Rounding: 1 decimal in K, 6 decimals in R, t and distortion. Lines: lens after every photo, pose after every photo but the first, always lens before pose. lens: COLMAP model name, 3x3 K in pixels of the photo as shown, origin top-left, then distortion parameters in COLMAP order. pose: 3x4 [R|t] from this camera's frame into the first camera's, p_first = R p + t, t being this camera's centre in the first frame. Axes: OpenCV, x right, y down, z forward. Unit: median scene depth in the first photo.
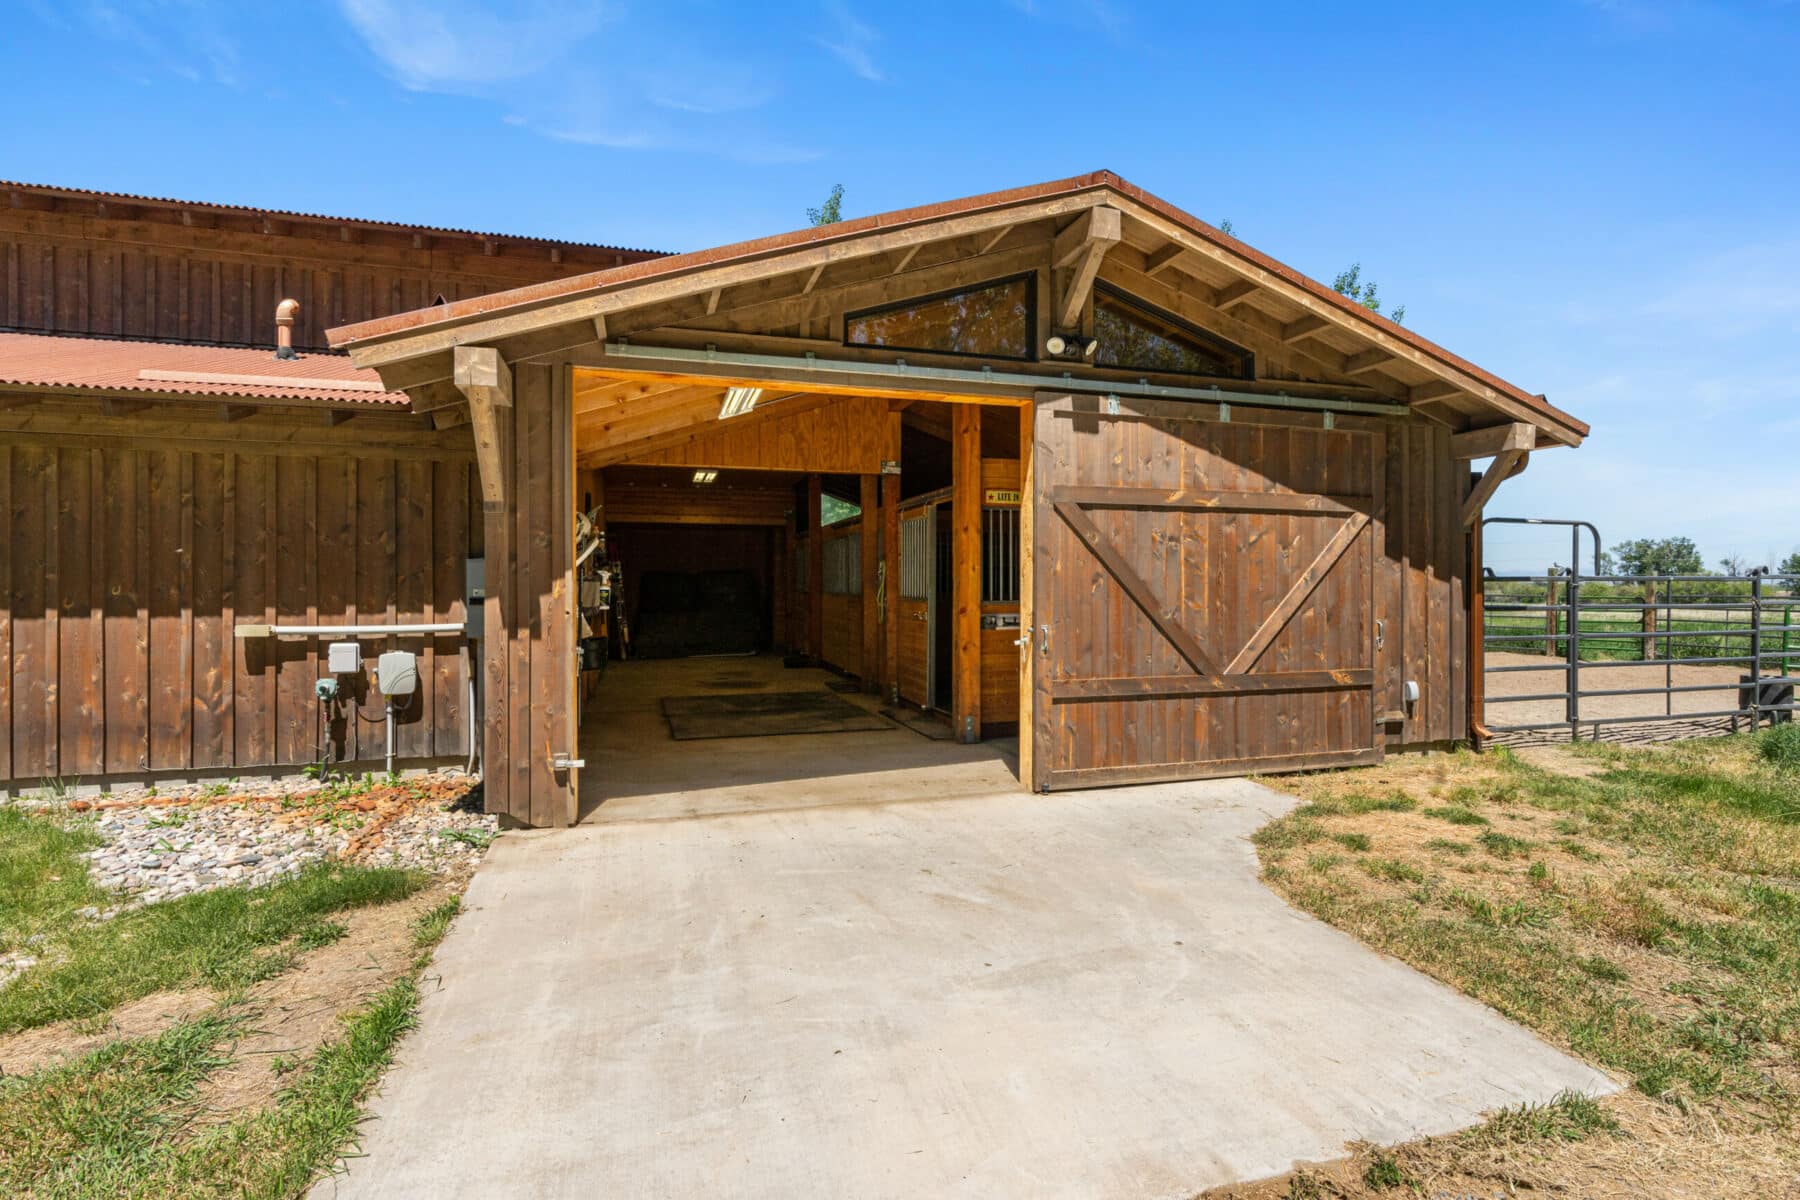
lens RADIAL K [[869.7, 0, 902.0], [0, 869.7, 594.0], [0, 0, 1]] dist [-0.005527, 0.000624]
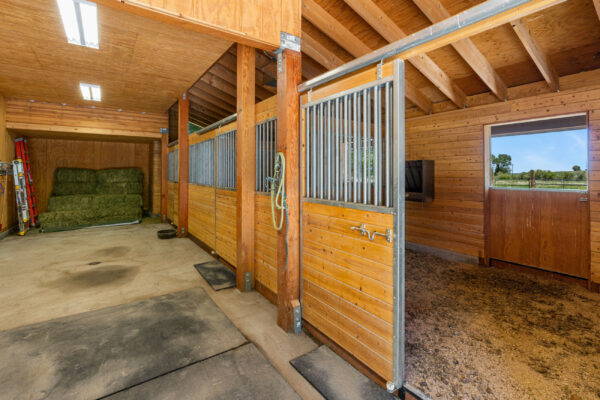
lens RADIAL K [[289.9, 0, 302.8], [0, 289.9, 172.1], [0, 0, 1]] dist [-0.005527, 0.000624]
pose [[0.952277, 0.004584, 0.305202, -0.056484], [0.000295, 0.999873, -0.015937, -0.011000], [-0.305237, 0.015267, 0.952154, 0.482357]]
